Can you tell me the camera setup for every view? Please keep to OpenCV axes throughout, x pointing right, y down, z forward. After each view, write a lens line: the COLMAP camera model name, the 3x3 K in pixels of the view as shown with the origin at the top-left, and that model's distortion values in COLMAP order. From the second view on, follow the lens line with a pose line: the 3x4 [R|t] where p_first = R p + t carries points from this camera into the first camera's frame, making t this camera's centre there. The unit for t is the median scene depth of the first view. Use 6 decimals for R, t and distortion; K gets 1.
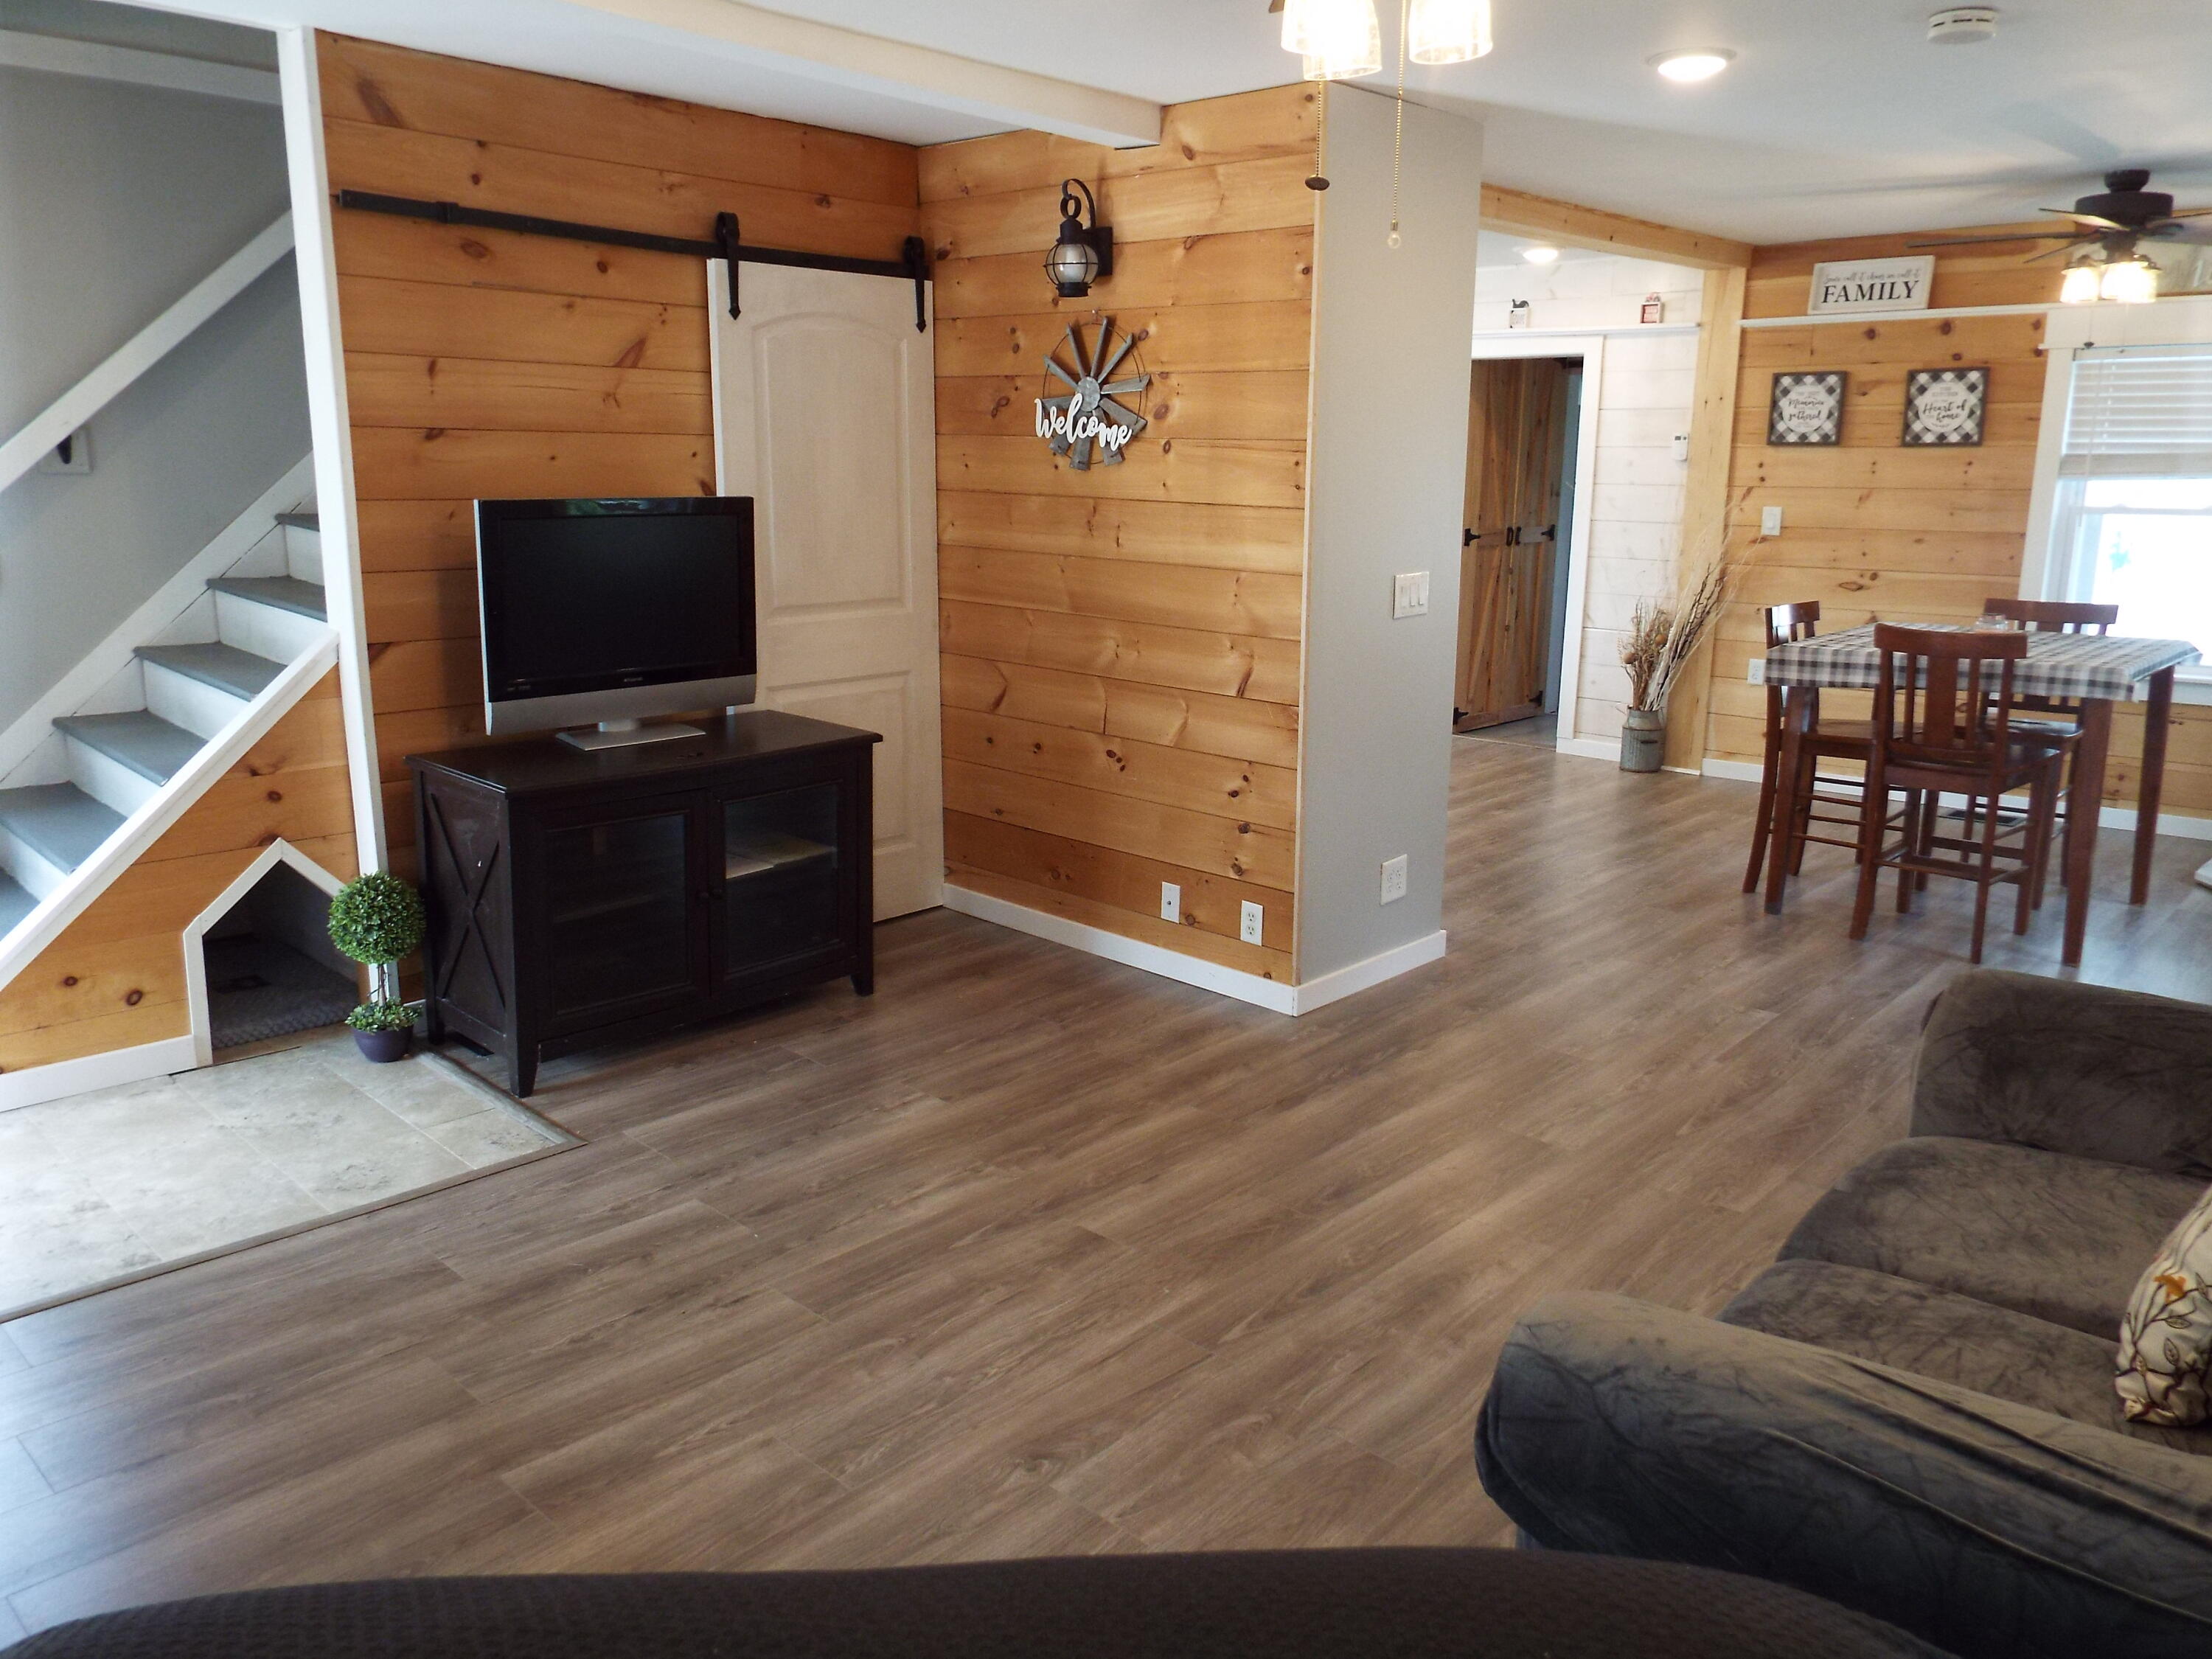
lens RADIAL K [[1613.4, 0, 1116.5], [0, 1613.4, 822.5], [0, 0, 1]] dist [-0.038840, 0.042905]
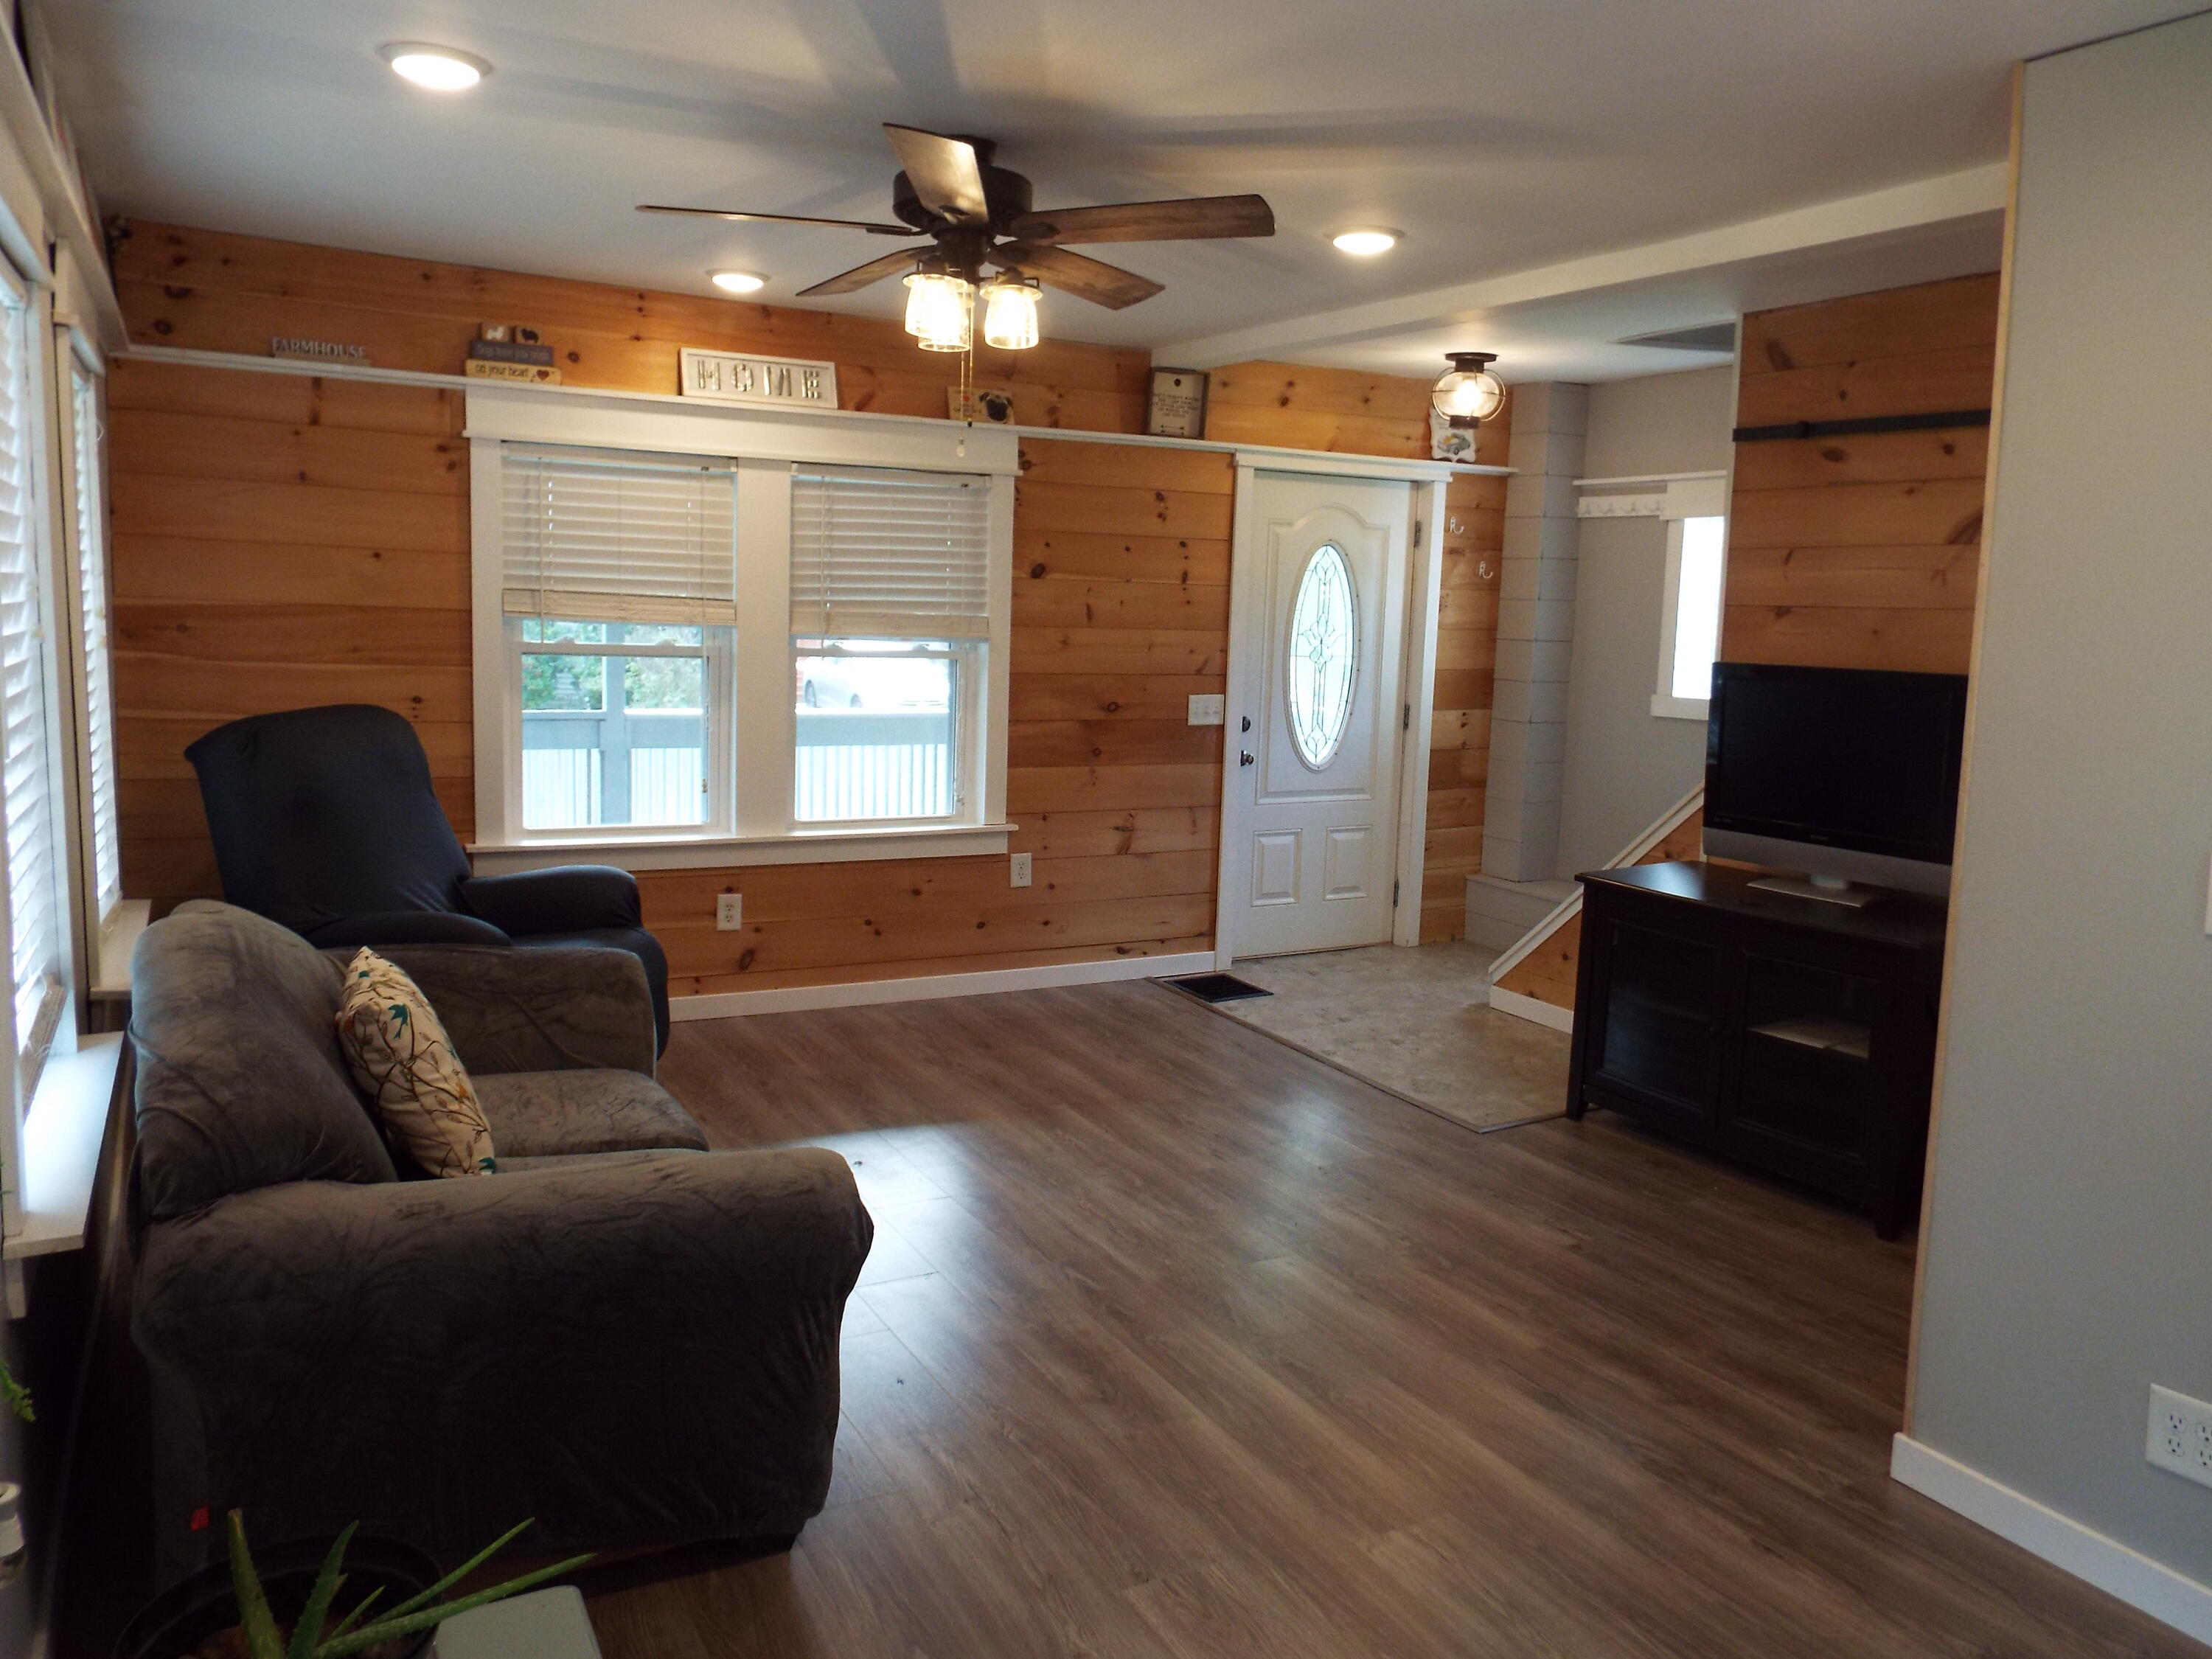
lens RADIAL K [[1613.4, 0, 1116.5], [0, 1613.4, 822.5], [0, 0, 1]] dist [-0.038840, 0.042905]
pose [[-0.335973, 0.100561, -0.936488, 1.098844], [-0.230874, 0.955158, 0.185394, -0.245514], [0.913137, 0.278498, -0.297690, 1.169246]]
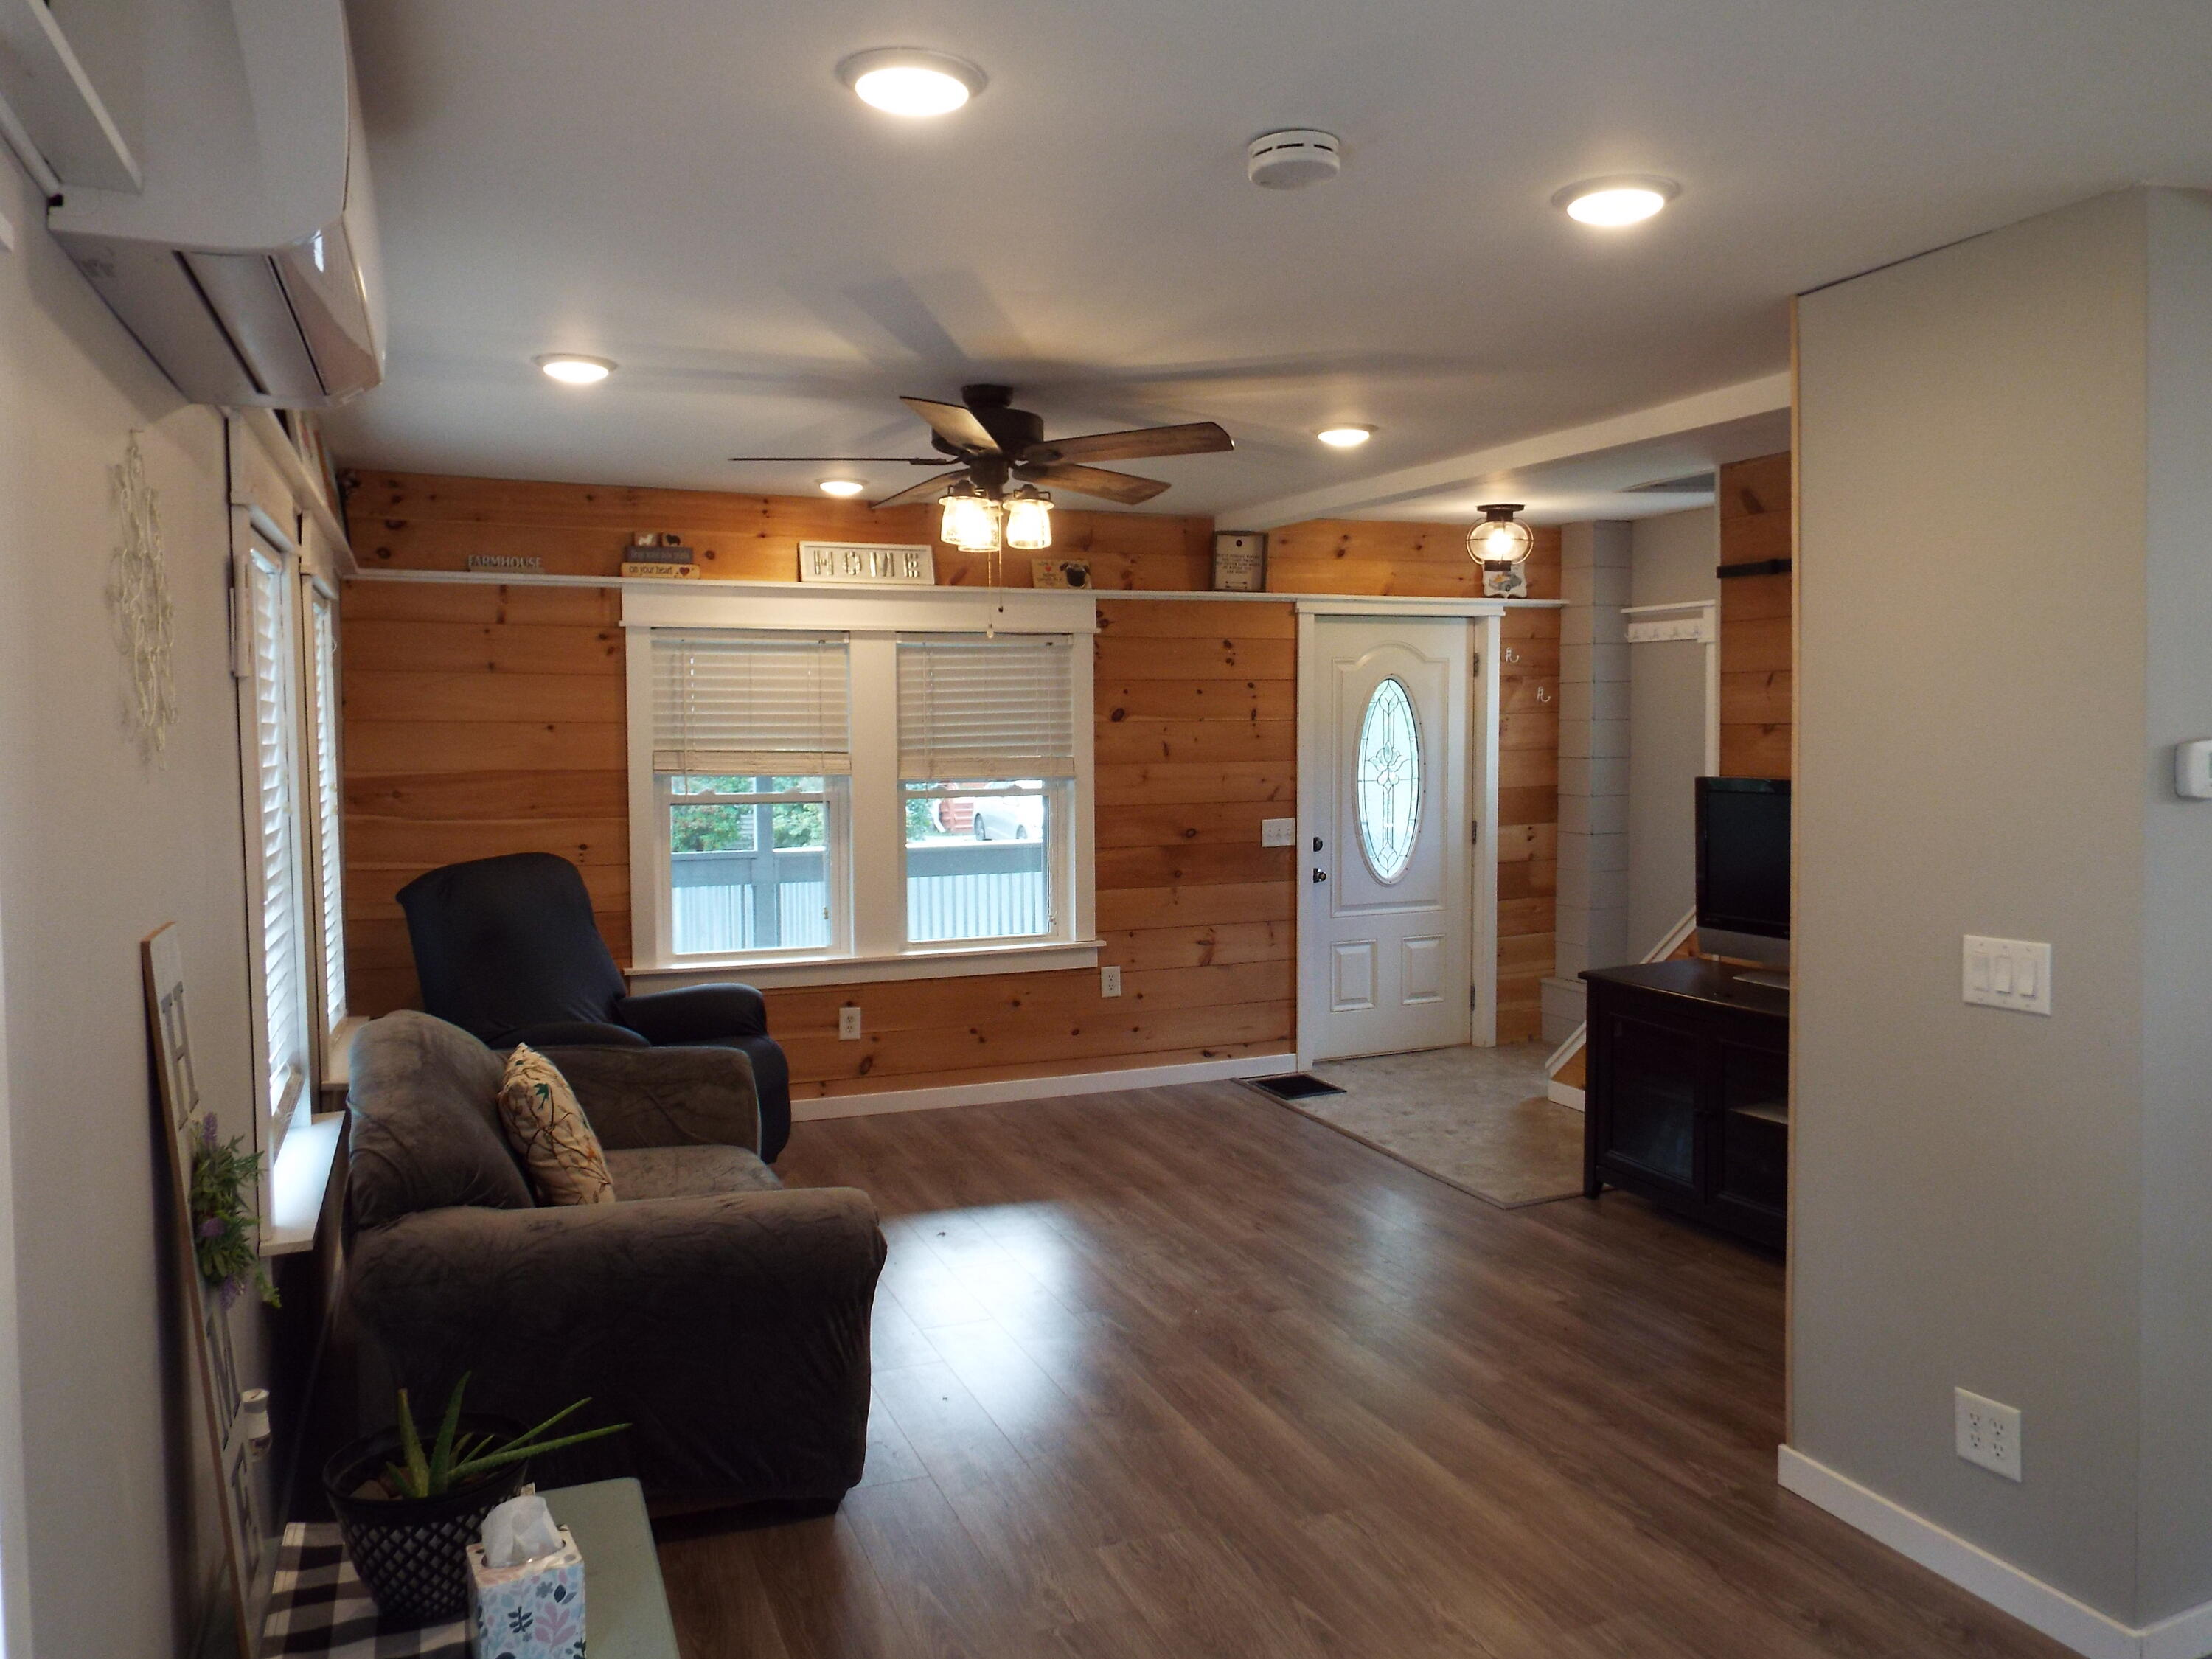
lens RADIAL K [[1597.3, 0, 1106.0], [0, 1597.3, 829.5], [0, 0, 1]] dist [-0.040136, 0.080360]
pose [[-0.439220, 0.045793, -0.897211, 1.241430], [-0.185057, 0.972670, 0.140237, -0.303038], [0.879113, 0.227630, -0.418742, 1.349286]]
